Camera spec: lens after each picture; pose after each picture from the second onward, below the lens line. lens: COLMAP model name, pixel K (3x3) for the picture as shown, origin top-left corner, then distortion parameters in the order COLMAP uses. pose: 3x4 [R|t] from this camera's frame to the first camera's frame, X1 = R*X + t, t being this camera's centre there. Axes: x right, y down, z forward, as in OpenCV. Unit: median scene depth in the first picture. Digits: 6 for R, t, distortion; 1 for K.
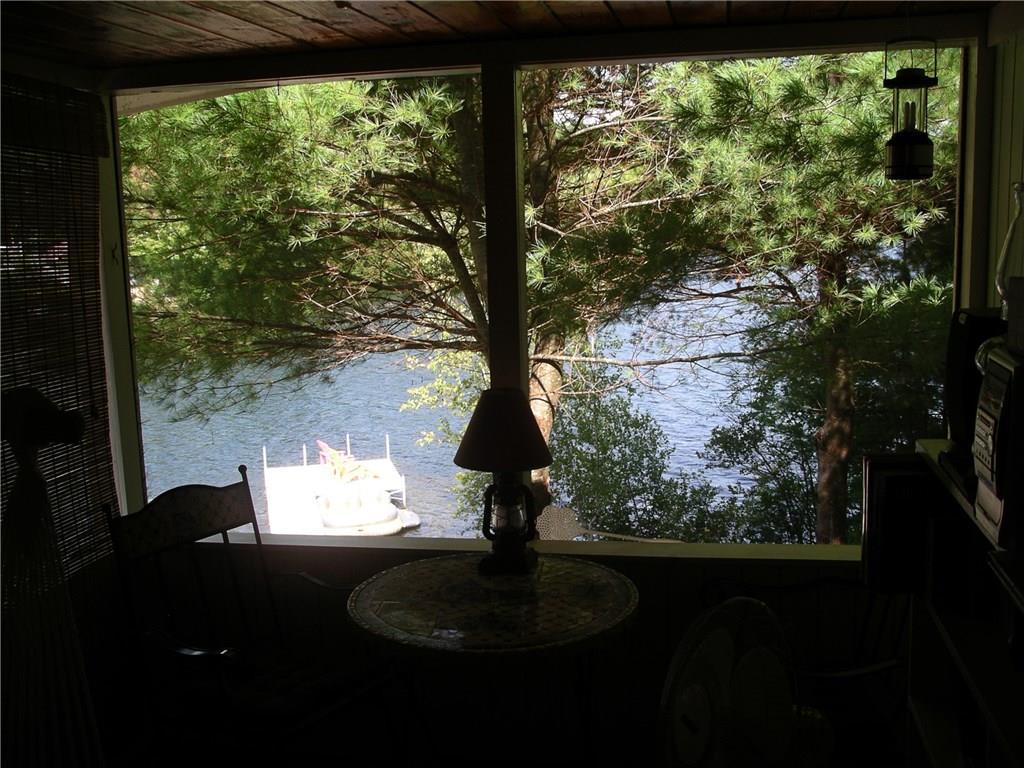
lens RADIAL K [[1118.6, 0, 511.8], [0, 1118.6, 384.5], [0, 0, 1]] dist [-0.085883, 0.000000]
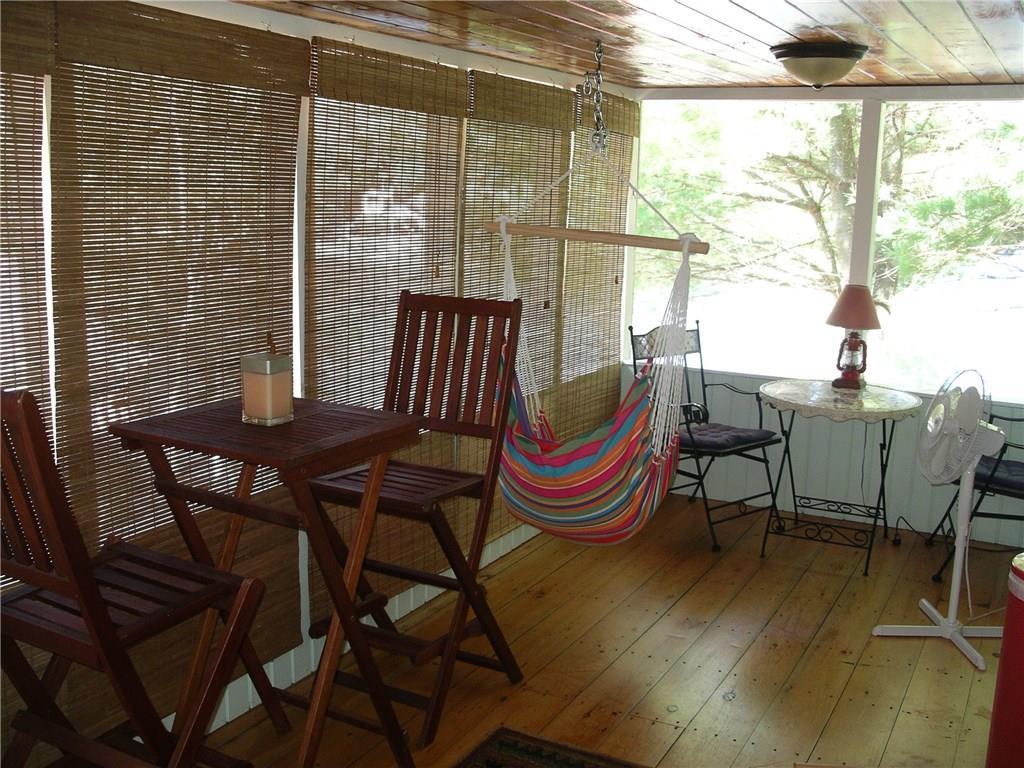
lens RADIAL K [[1118.6, 0, 511.5], [0, 1118.6, 383.1], [0, 0, 1]] dist [-0.085883, 0.000000]
pose [[0.950514, 0.098092, -0.294789, 0.002633], [-0.089424, 0.995075, 0.042775, 0.060640], [0.297533, -0.014297, 0.954605, -0.386429]]
